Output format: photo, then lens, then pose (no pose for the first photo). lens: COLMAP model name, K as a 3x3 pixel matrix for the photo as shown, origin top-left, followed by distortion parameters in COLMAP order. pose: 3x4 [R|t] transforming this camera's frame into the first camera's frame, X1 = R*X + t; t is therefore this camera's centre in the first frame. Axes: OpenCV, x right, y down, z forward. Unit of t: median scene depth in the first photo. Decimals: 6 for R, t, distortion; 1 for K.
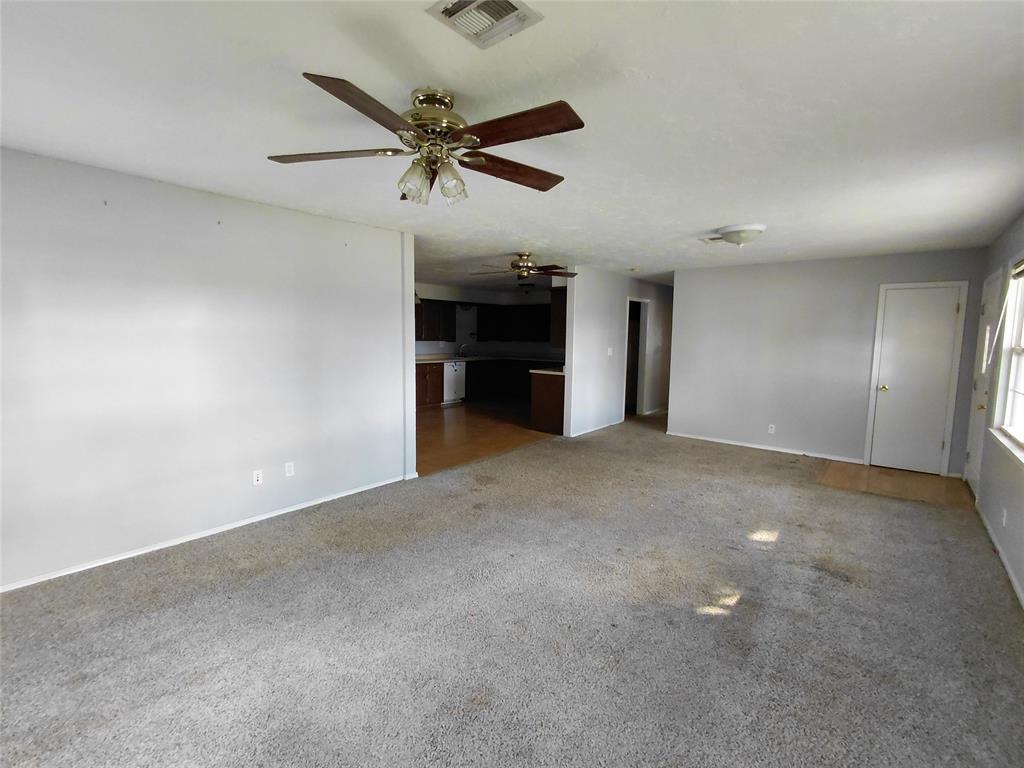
lens RADIAL K [[468.2, 0, 512.0], [0, 468.2, 384.0], [0, 0, 1]] dist [0.000252, -0.000002]
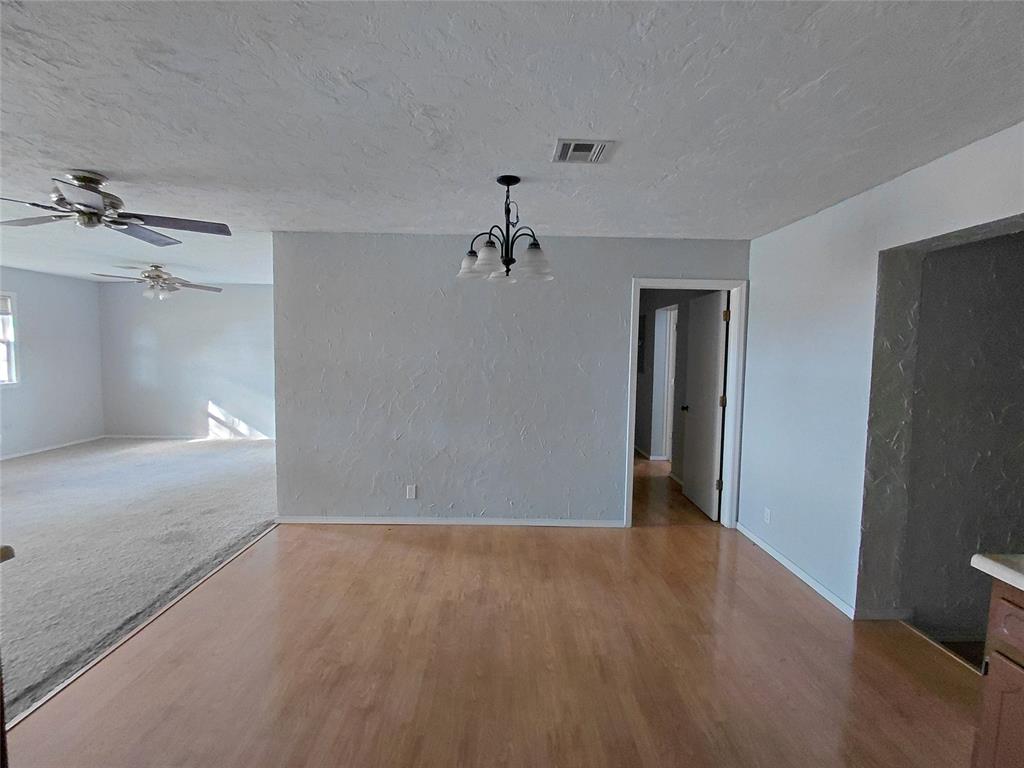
lens RADIAL K [[468.2, 0, 512.0], [0, 468.2, 384.0], [0, 0, 1]] dist [0.000252, -0.000002]
pose [[-0.765878, 0.020185, -0.642669, 0.008964], [-0.099166, 0.983840, 0.149079, -0.285358], [0.635293, 0.177907, -0.751500, 2.542774]]
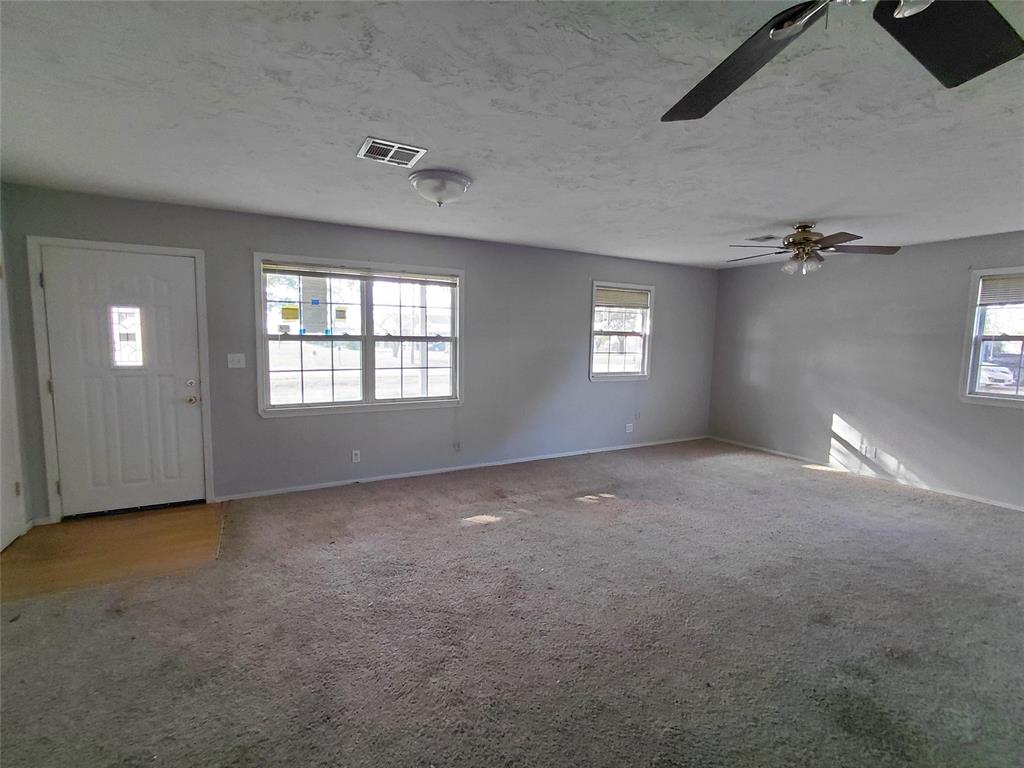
lens RADIAL K [[468.2, 0, 512.0], [0, 468.2, 384.0], [0, 0, 1]] dist [0.000252, -0.000002]
pose [[-0.926292, -0.069024, 0.370429, 0.112218], [0.010773, 0.977826, 0.209142, -0.195007], [-0.376651, 0.197718, -0.905009, 1.888545]]
